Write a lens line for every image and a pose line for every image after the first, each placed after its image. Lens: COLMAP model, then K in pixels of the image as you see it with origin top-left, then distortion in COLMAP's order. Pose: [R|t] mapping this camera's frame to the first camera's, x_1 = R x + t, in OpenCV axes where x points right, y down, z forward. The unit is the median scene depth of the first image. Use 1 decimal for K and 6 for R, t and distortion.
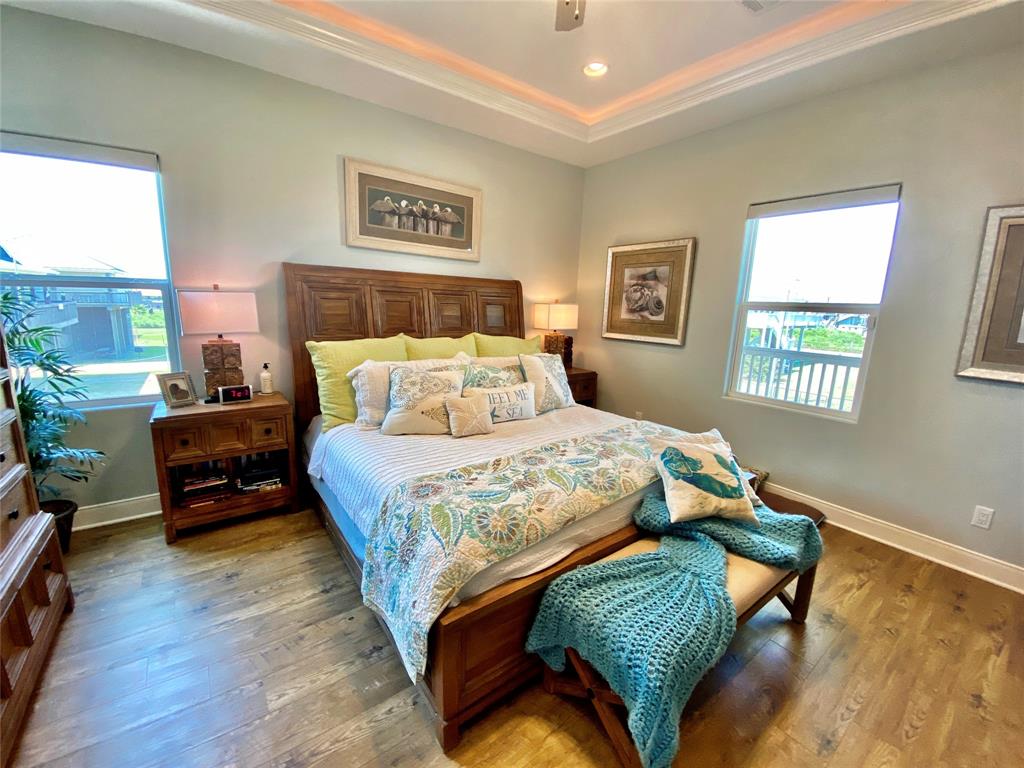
lens RADIAL K [[414.4, 0, 518.0], [0, 414.4, 385.4], [0, 0, 1]] dist [-0.005306, -0.002329]
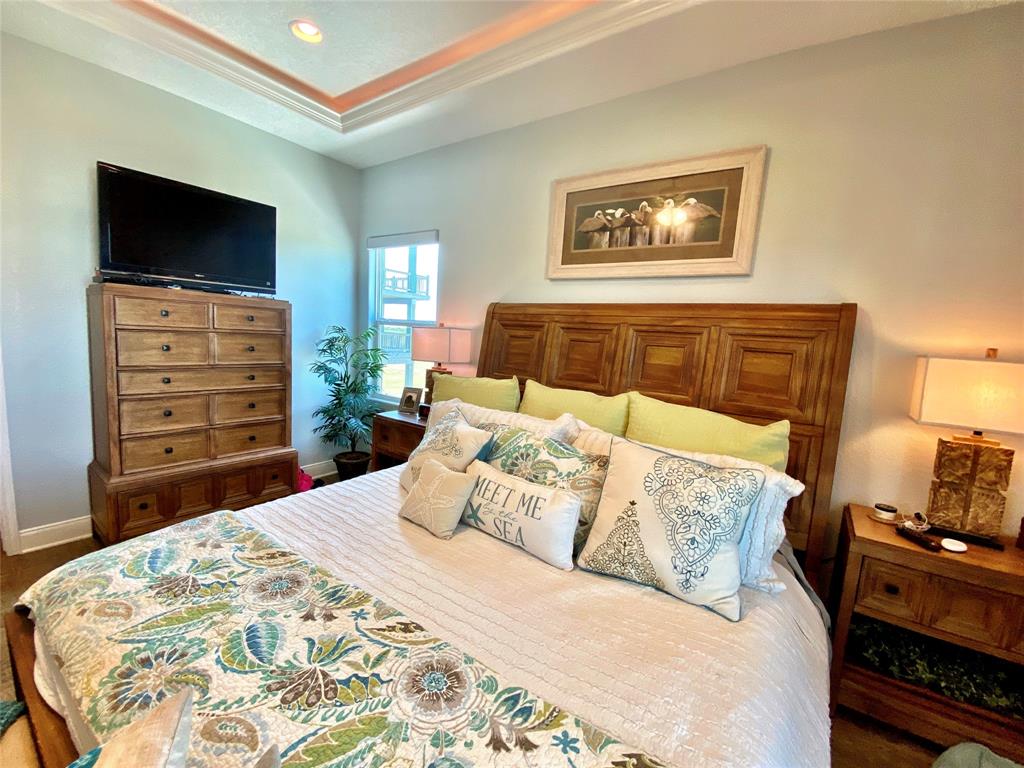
lens RADIAL K [[414.4, 0, 515.0], [0, 414.4, 386.8], [0, 0, 1]] dist [-0.005306, -0.002329]
pose [[0.283311, 0.110485, -0.952643, 0.471366], [-0.225472, 0.973172, 0.045812, -0.143547], [0.932147, 0.201815, 0.300622, 0.752983]]
